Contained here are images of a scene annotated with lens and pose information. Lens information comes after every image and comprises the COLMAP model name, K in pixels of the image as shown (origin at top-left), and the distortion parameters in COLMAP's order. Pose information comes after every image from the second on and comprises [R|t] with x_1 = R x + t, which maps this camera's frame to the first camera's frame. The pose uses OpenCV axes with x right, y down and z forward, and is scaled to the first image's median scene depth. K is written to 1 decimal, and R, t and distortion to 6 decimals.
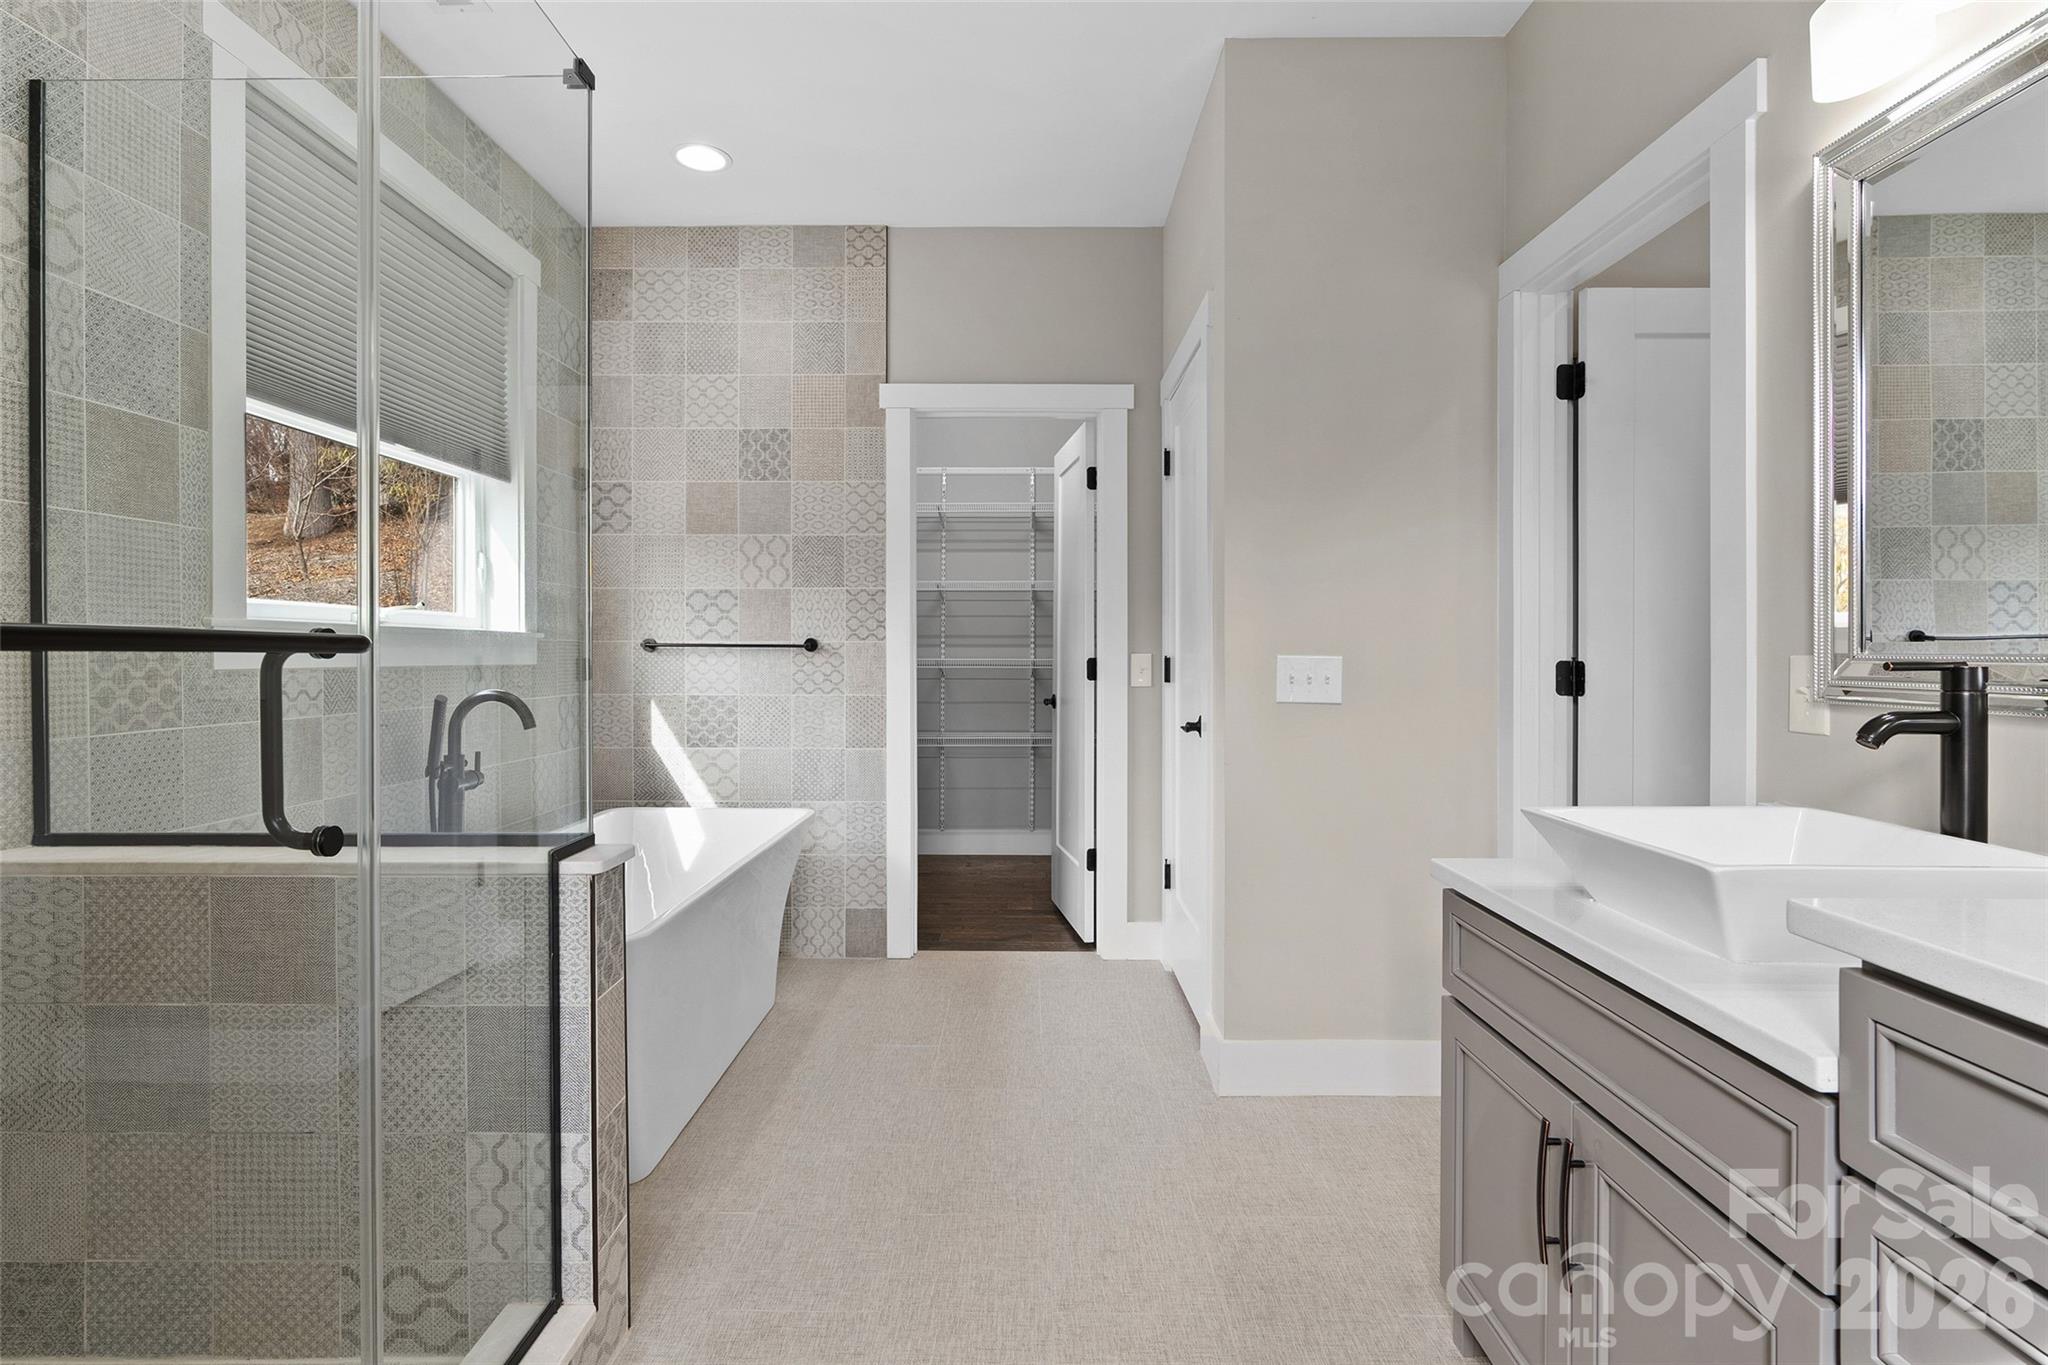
lens RADIAL K [[1005.0, 0, 1023.1], [0, 1005.0, 668.6], [0, 0, 1]] dist [0.000499, 0.000487]
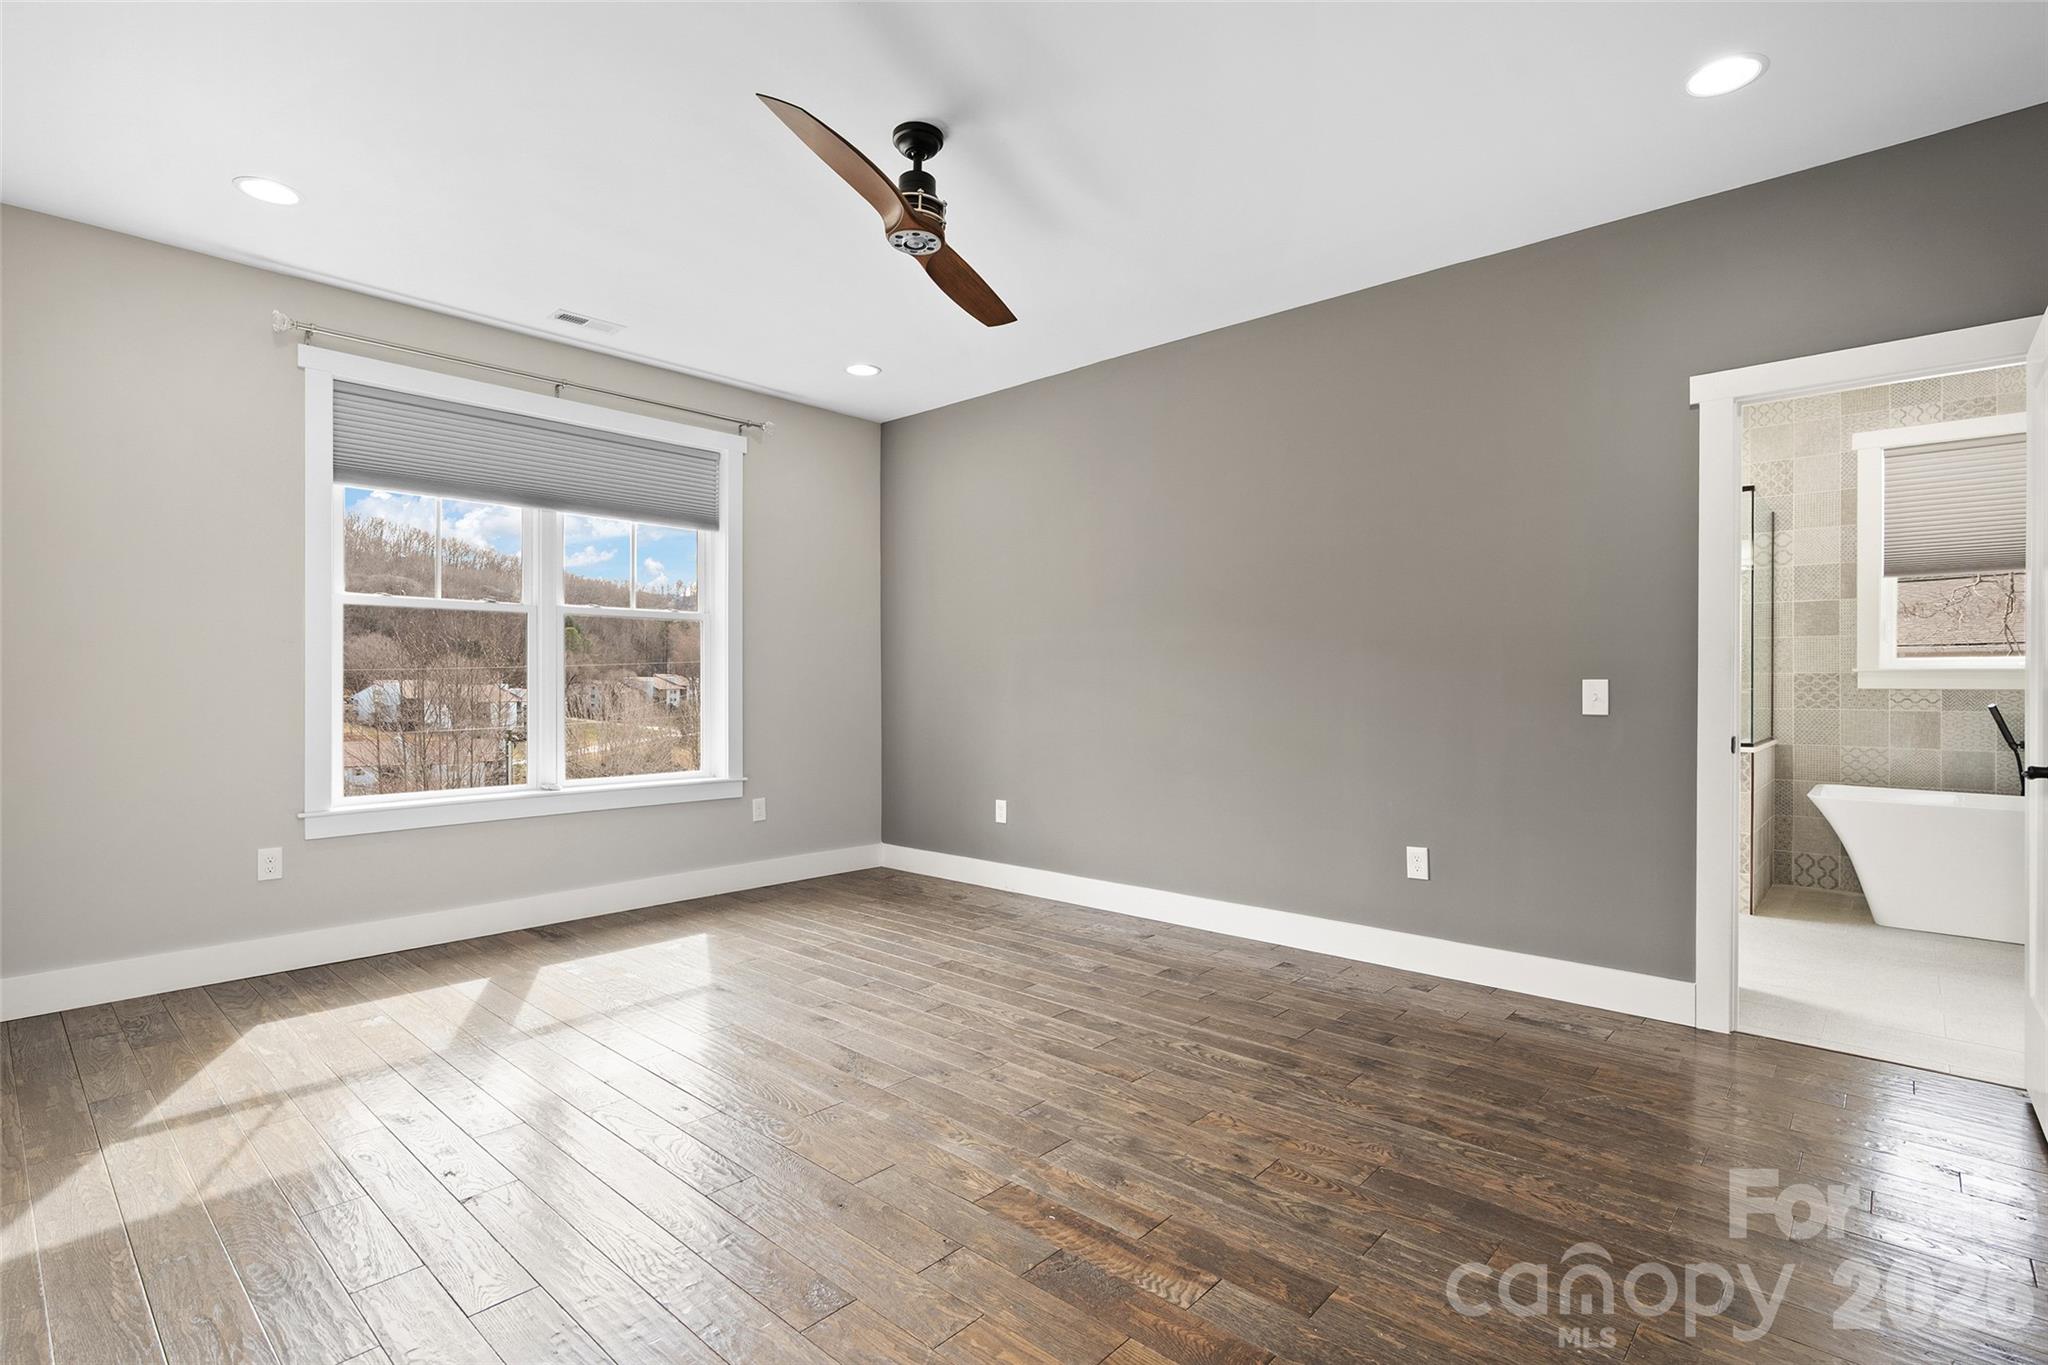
lens RADIAL K [[973.5, 0, 1024.0], [0, 973.5, 682.5], [0, 0, 1]] dist [-0.001253, 0.000514]
pose [[-0.669262, -0.000698, -0.743026, 1.386971], [-0.013443, 0.999847, 0.011169, -0.007634], [0.742905, 0.017464, -0.669169, 0.592184]]
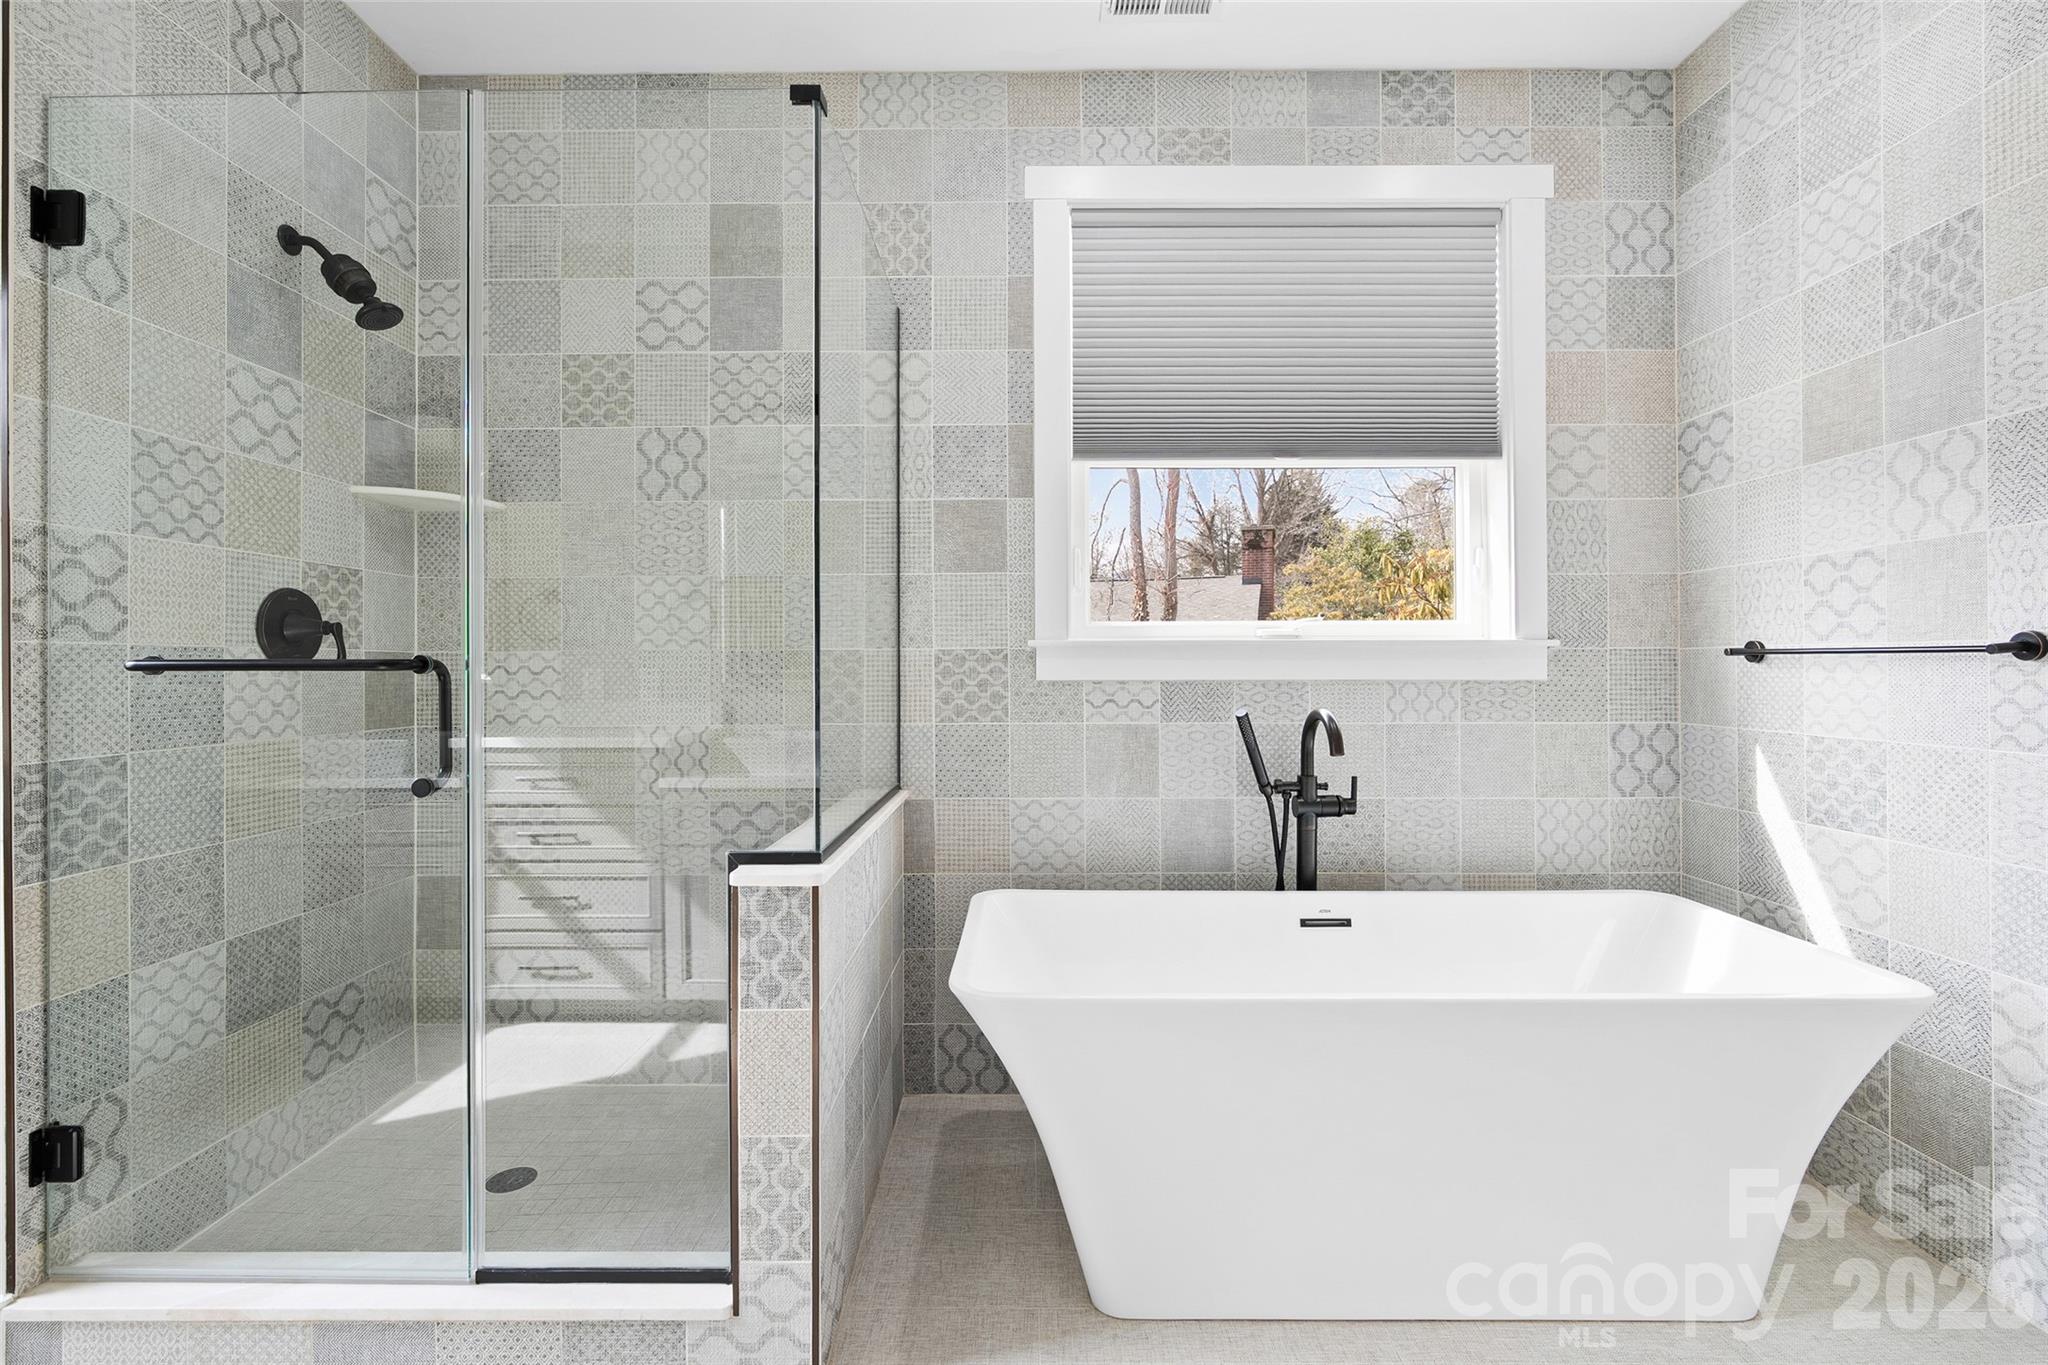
lens RADIAL K [[933.0, 0, 1030.6], [0, 933.0, 663.0], [0, 0, 1]] dist [-0.001094, 0.000661]
pose [[0.003365, -0.004814, -0.999983, 0.218154], [-0.011322, 0.999924, -0.004852, -0.008458], [0.999930, 0.011338, 0.003310, 0.540929]]
